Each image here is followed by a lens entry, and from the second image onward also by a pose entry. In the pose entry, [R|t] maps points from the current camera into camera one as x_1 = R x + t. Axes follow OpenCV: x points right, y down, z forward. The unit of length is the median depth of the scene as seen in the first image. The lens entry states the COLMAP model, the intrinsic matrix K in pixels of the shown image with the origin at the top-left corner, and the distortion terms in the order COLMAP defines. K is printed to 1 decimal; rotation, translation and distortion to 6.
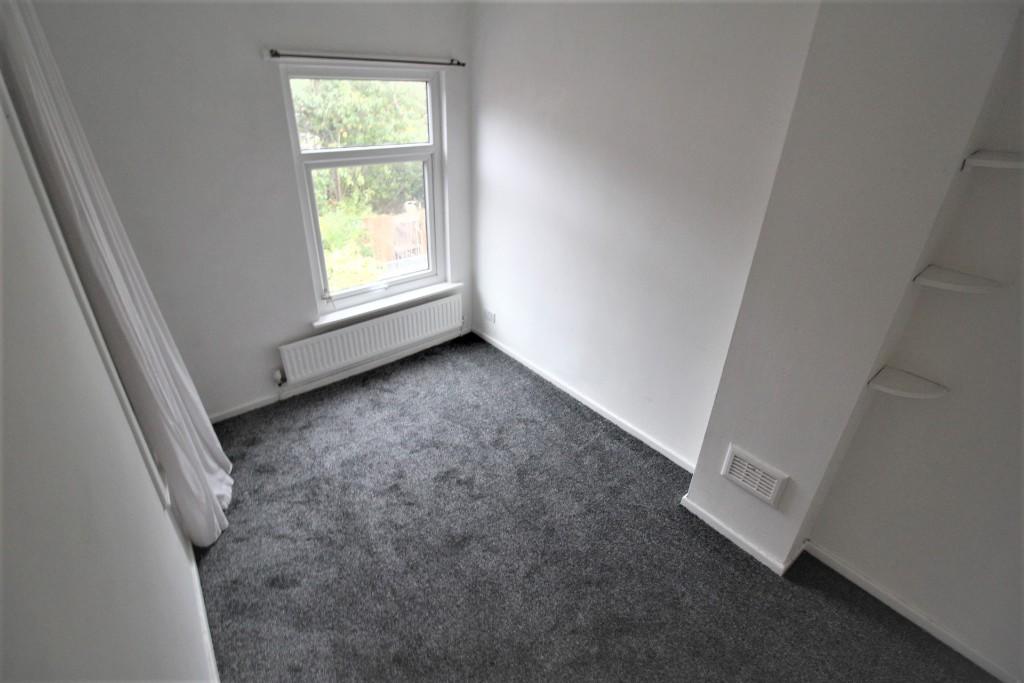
lens RADIAL K [[482.3, 0, 505.6], [0, 482.3, 338.9], [0, 0, 1]] dist [-0.025351, -0.000329]
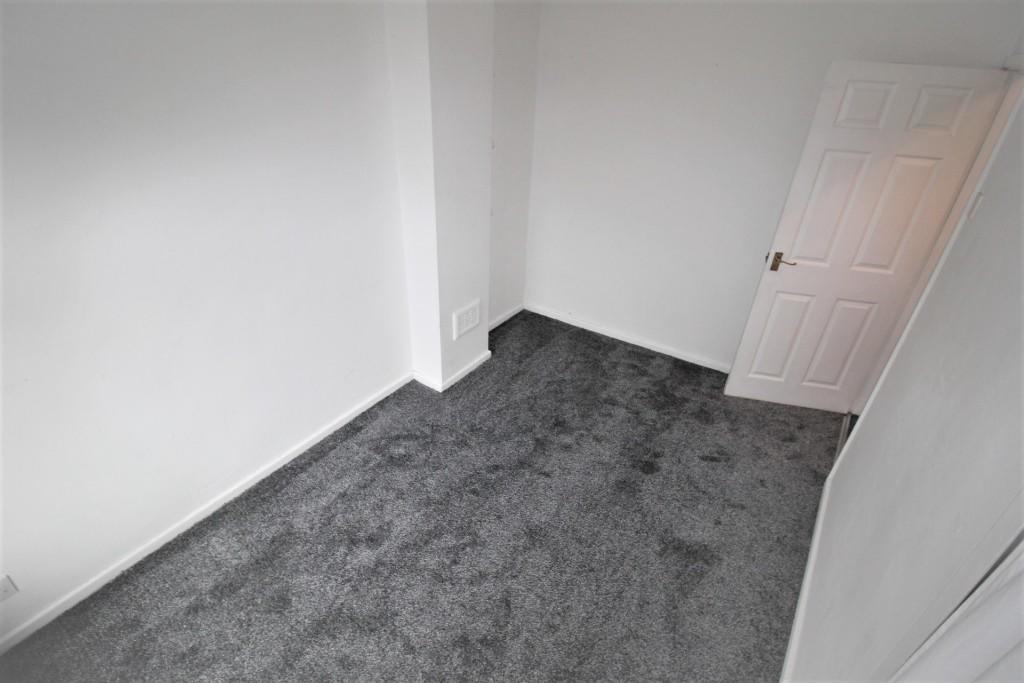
lens RADIAL K [[482.3, 0, 505.6], [0, 482.3, 338.9], [0, 0, 1]] dist [-0.025351, -0.000329]
pose [[-0.307561, -0.515594, 0.799731, -0.684038], [0.407470, 0.688142, 0.600357, -0.481474], [-0.859869, 0.510513, -0.001556, 0.907250]]
